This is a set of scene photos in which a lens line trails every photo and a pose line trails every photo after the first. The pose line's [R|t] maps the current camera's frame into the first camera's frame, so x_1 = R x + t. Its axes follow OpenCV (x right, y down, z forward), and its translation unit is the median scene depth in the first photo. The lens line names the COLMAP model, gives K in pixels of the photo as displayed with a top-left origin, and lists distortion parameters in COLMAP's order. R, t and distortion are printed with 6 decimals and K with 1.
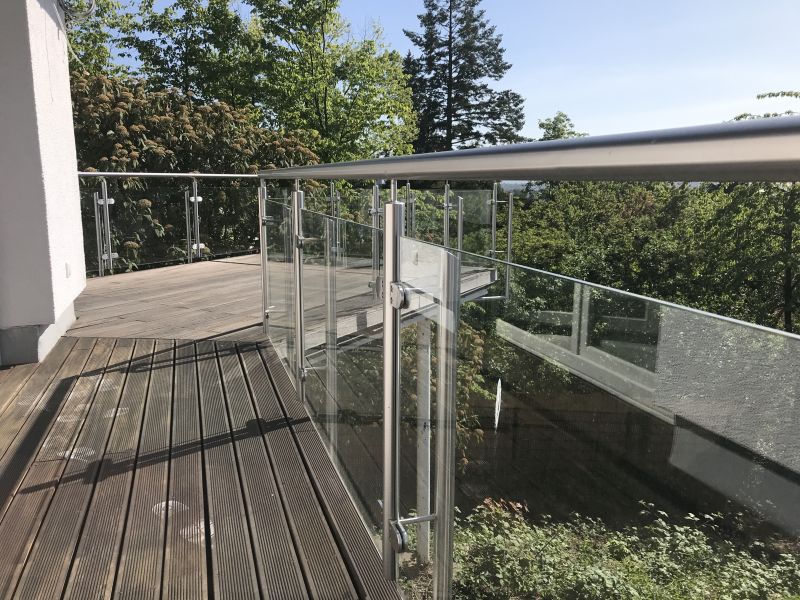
lens RADIAL K [[652.0, 0, 399.6], [0, 652.0, 295.0], [0, 0, 1]] dist [0.035378, -0.034536]
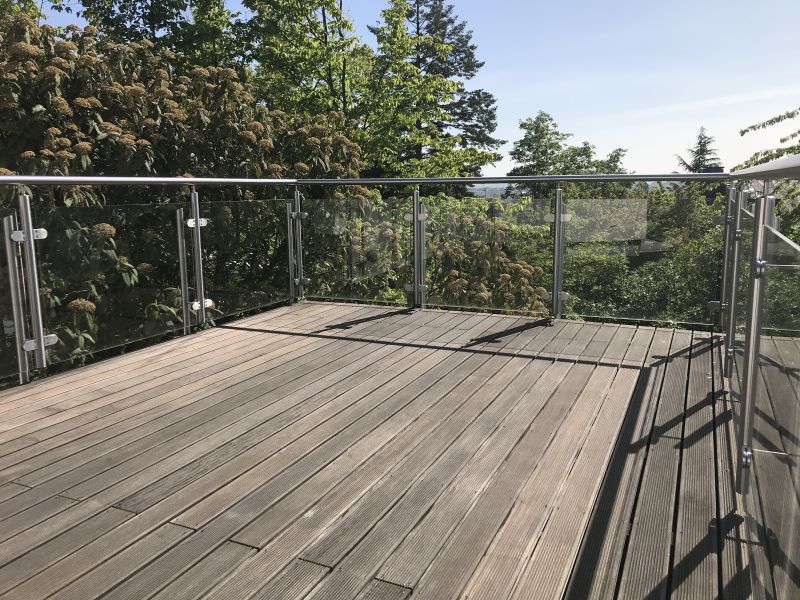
lens RADIAL K [[652.0, 0, 398.7], [0, 652.0, 303.6], [0, 0, 1]] dist [0.035378, -0.034536]
pose [[0.997391, -0.024107, 0.068048, -0.107836], [0.023771, 0.999701, 0.005744, -0.045899], [-0.068166, -0.004111, 0.997666, 0.256143]]
